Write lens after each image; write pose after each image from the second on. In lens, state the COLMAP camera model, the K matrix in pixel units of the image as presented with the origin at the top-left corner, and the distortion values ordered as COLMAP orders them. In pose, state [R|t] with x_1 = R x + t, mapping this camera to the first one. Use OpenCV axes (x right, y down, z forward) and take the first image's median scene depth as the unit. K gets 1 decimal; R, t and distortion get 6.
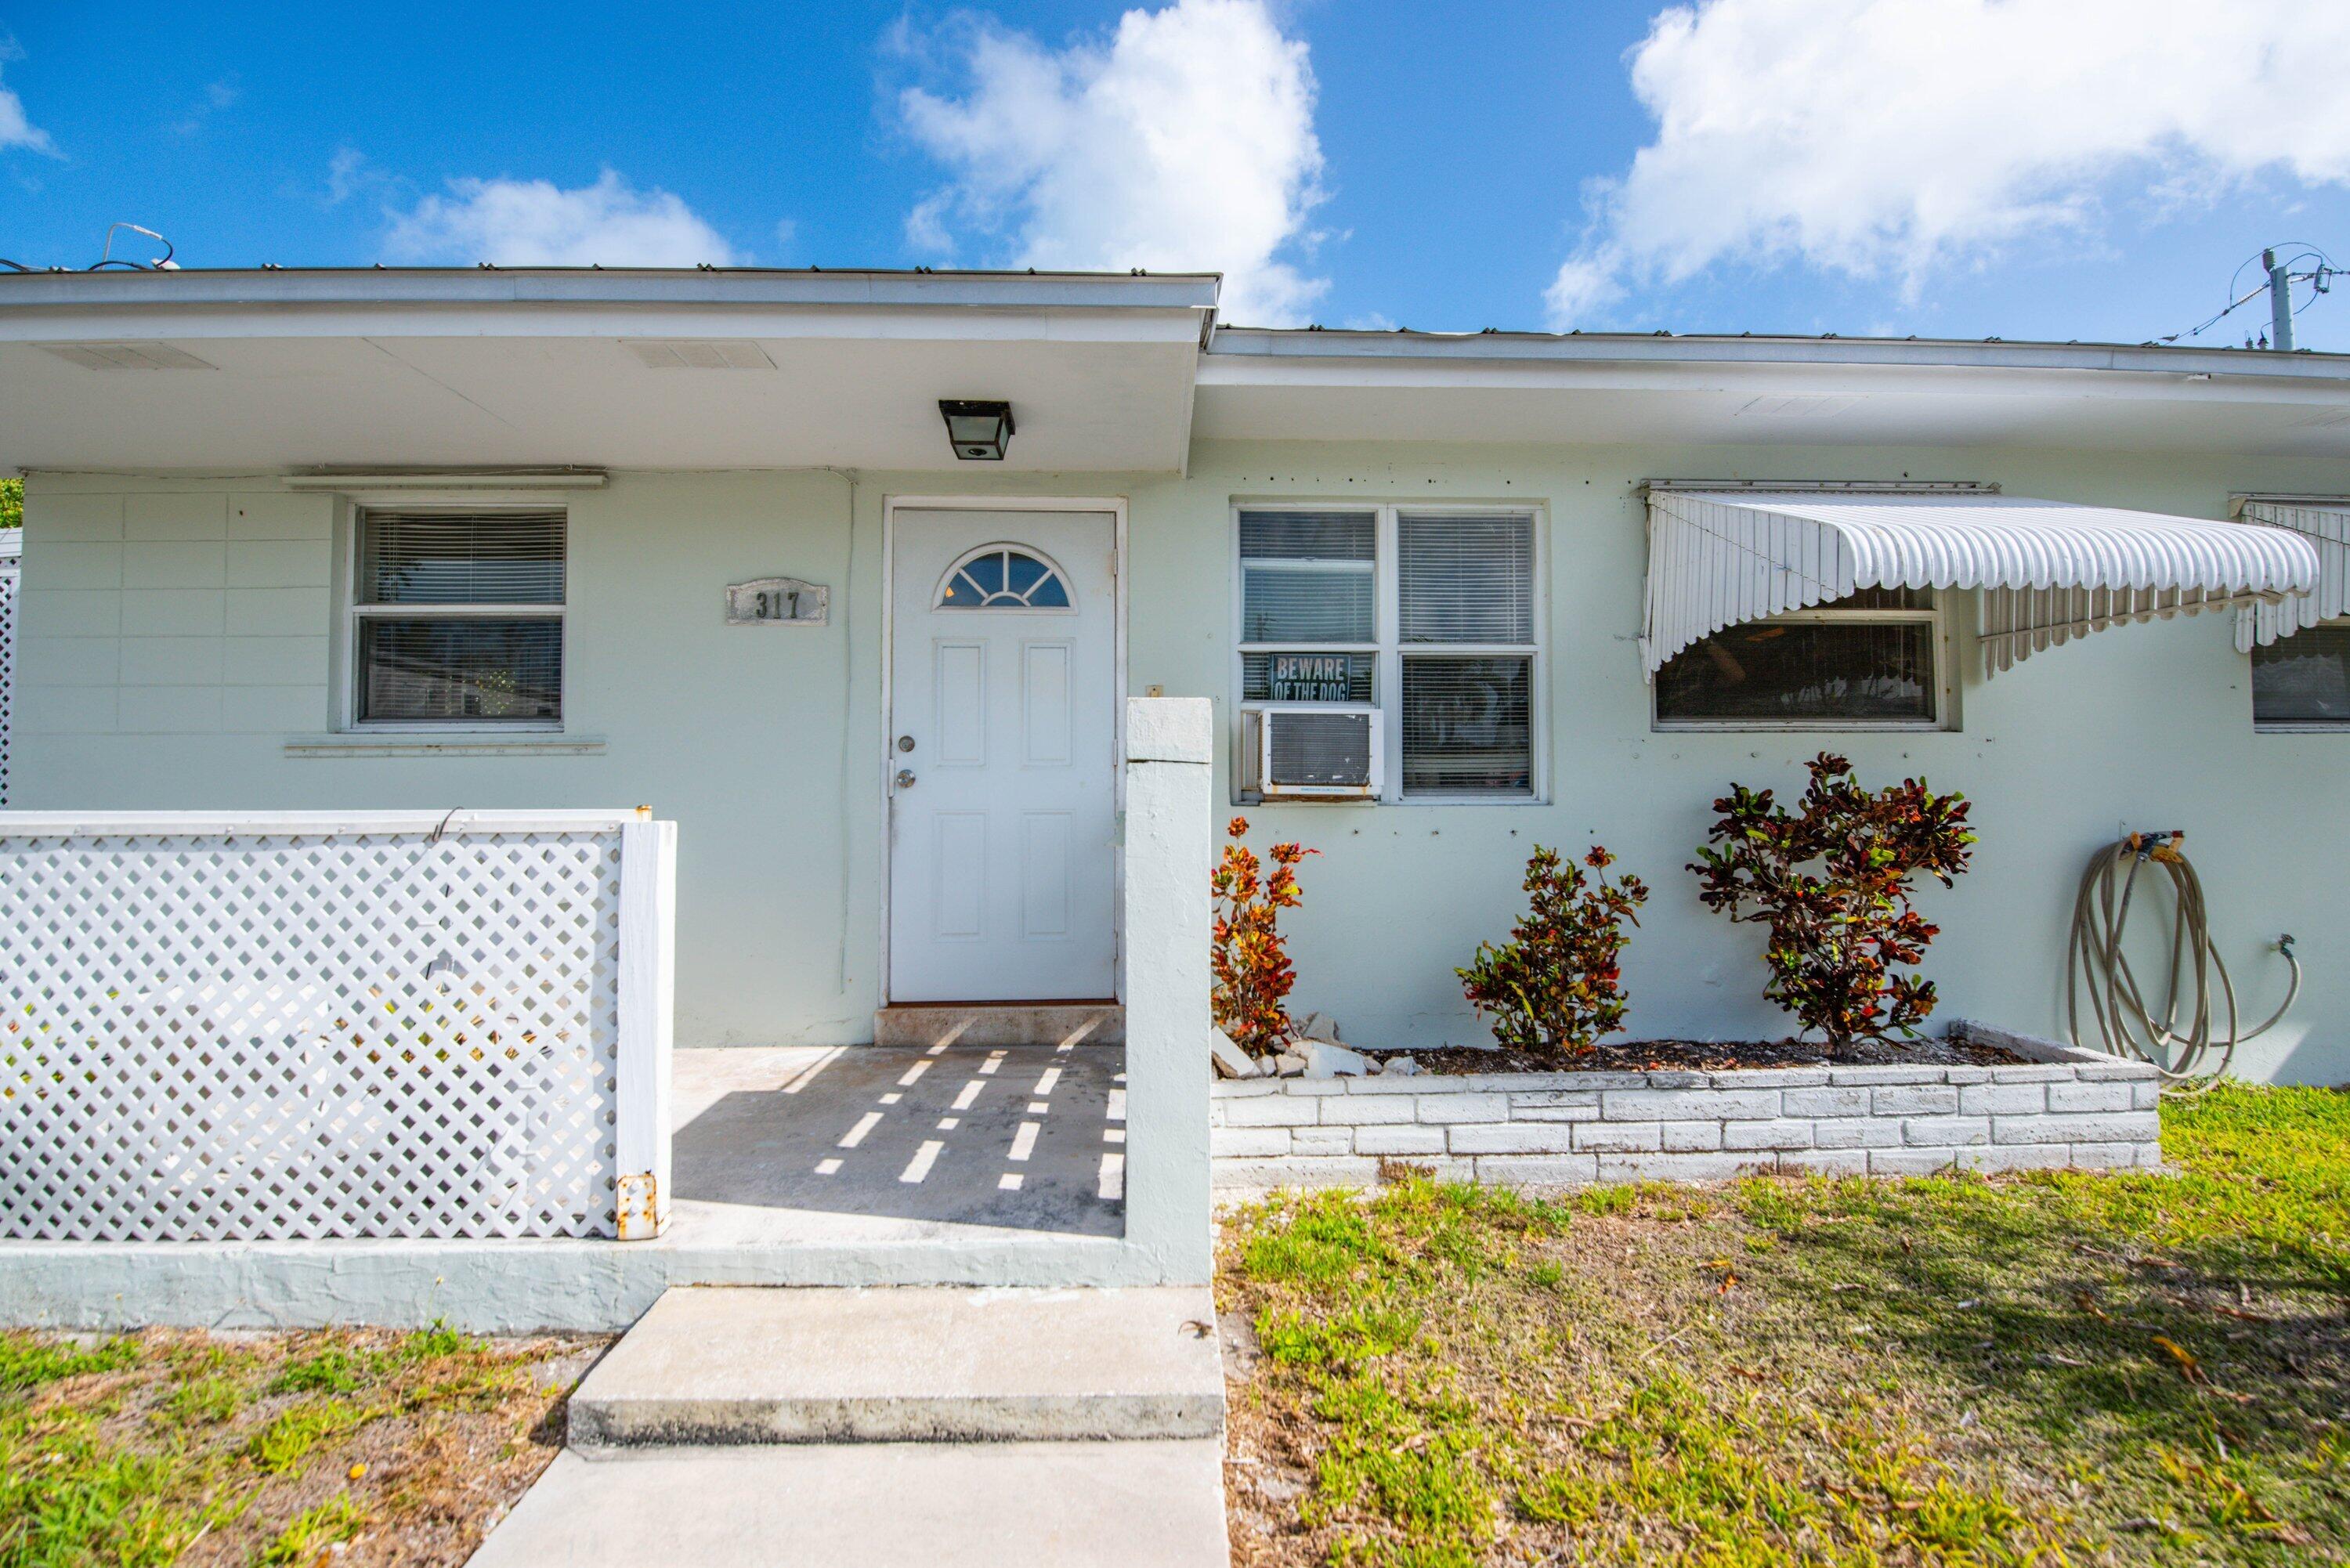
lens RADIAL K [[1021.0, 0, 1175.3], [0, 1021.0, 779.9], [0, 0, 1]] dist [-0.000613, -0.009714]
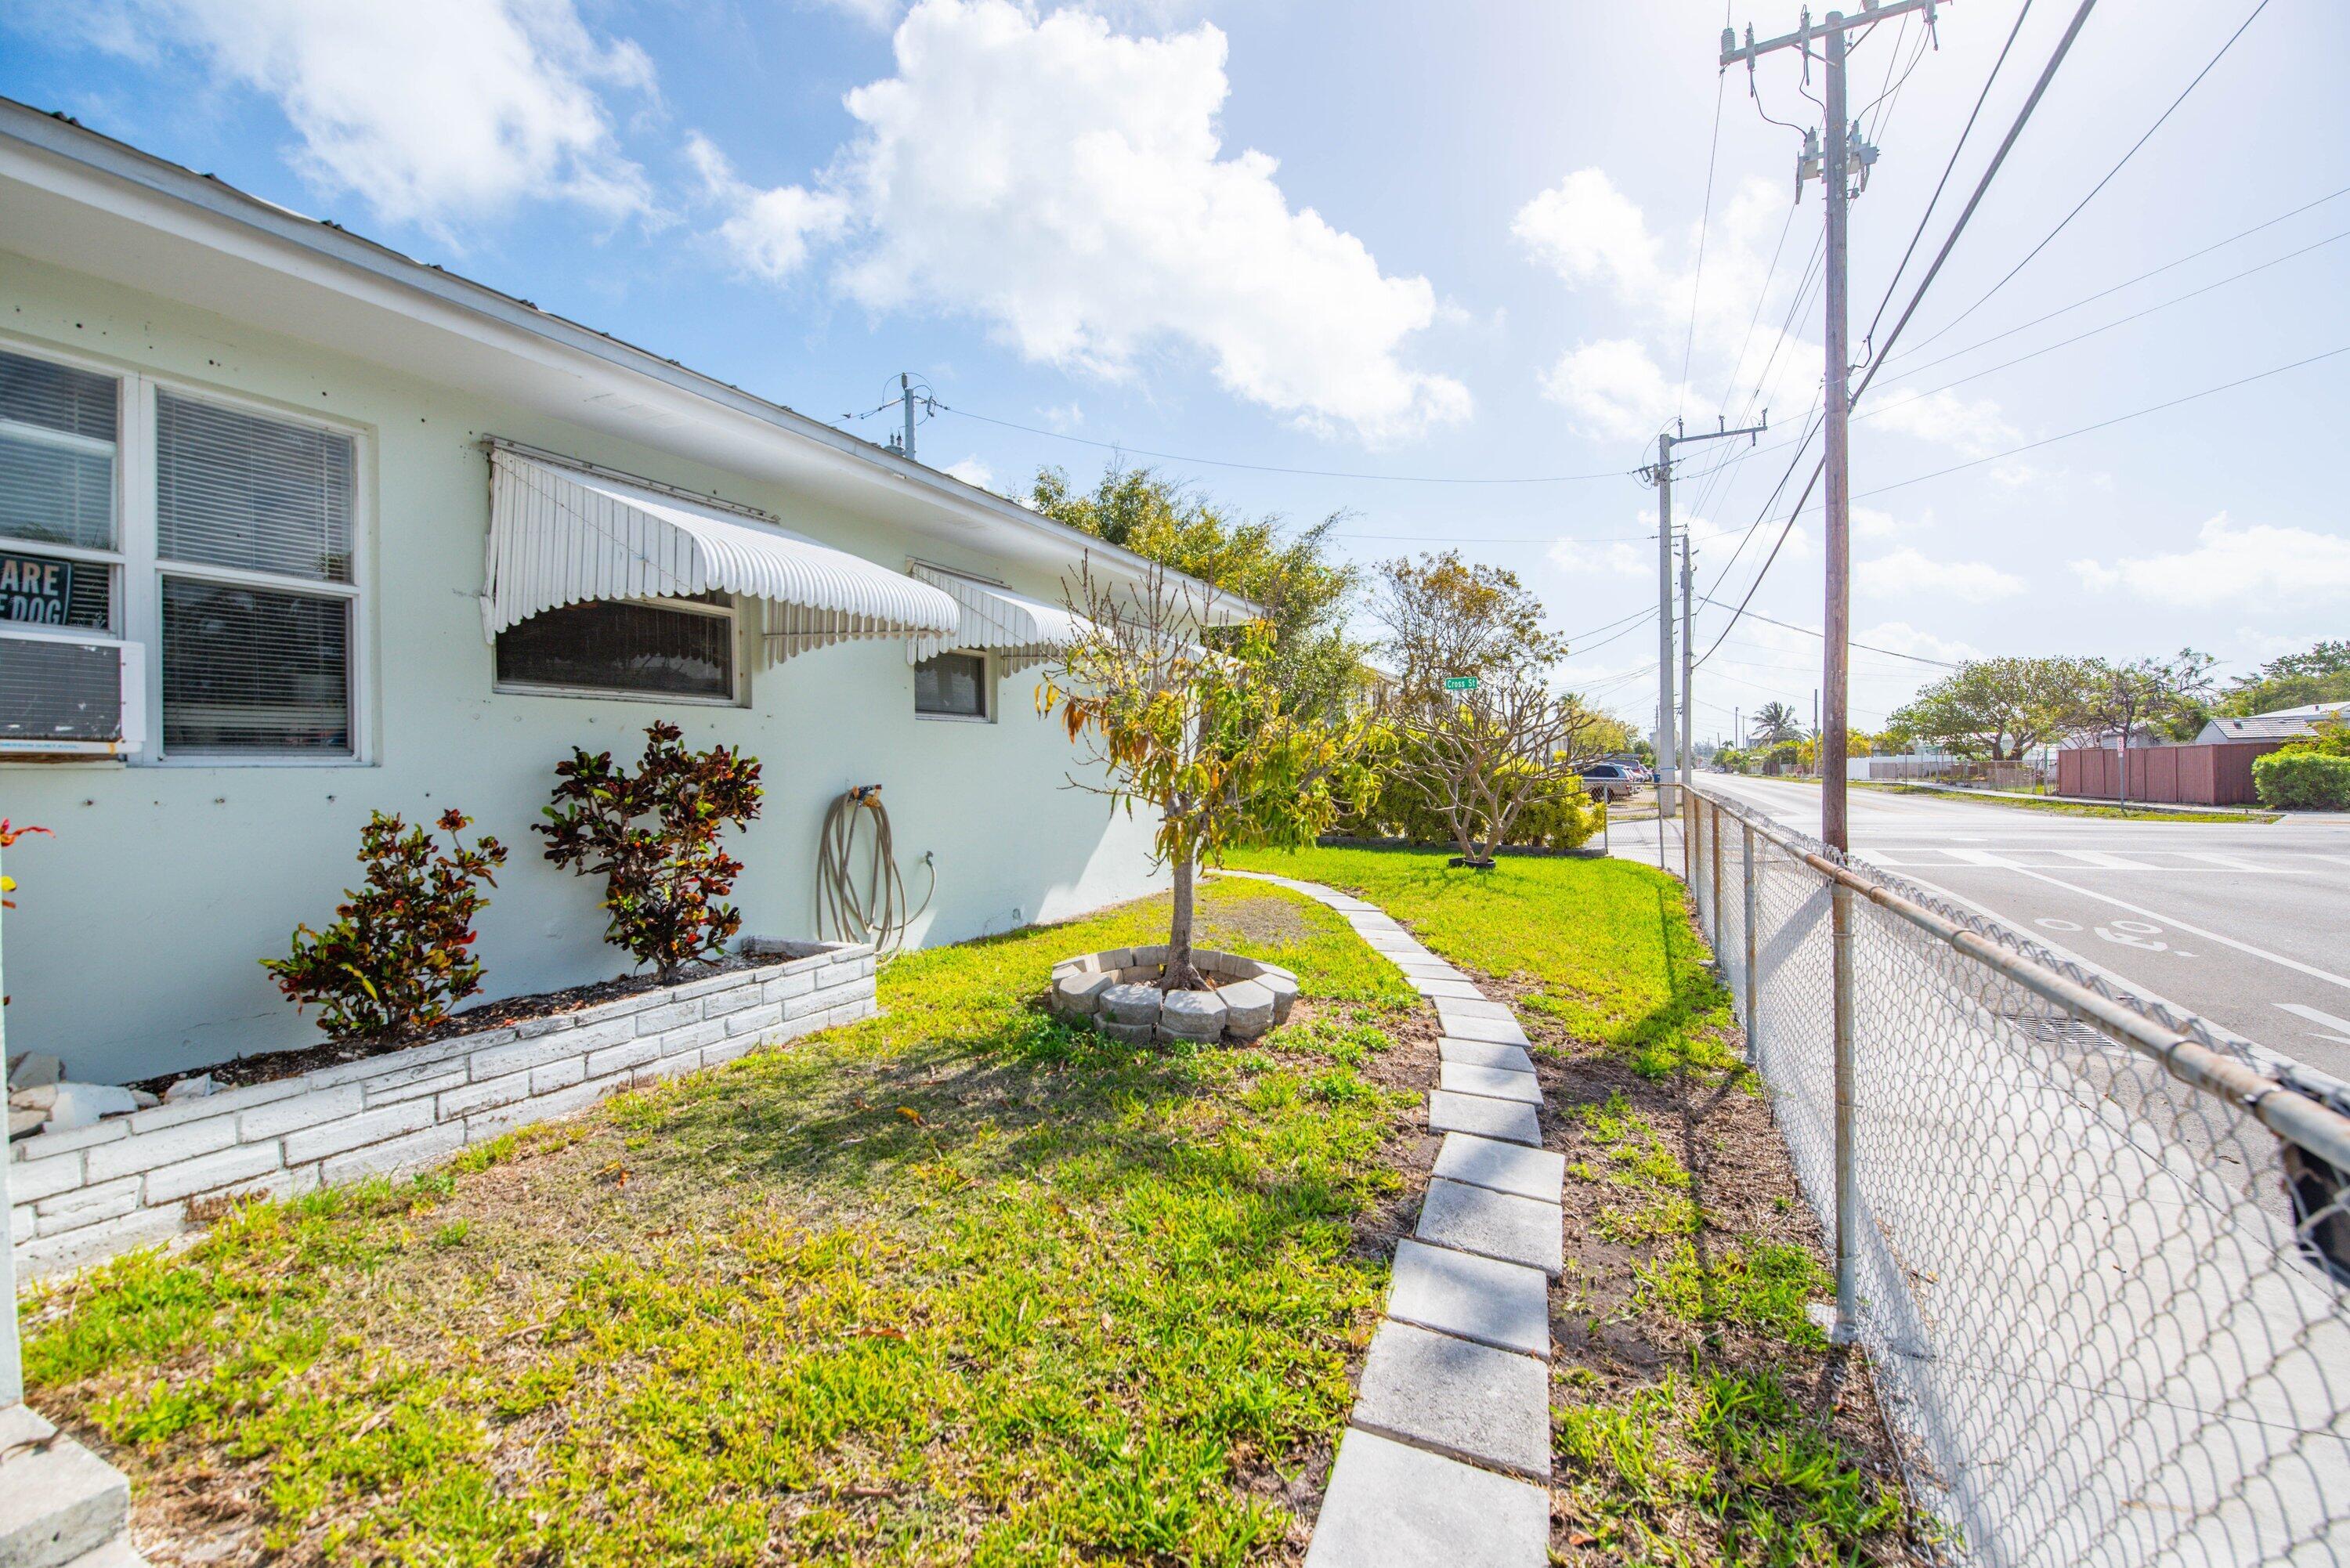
lens RADIAL K [[1021.0, 0, 1175.3], [0, 1021.0, 779.9], [0, 0, 1]] dist [-0.000613, -0.009714]
pose [[0.453584, -0.011423, 0.891140, -0.137423], [-0.020326, 0.999525, 0.023158, 0.001093], [-0.890982, -0.028617, 0.453136, -0.049337]]
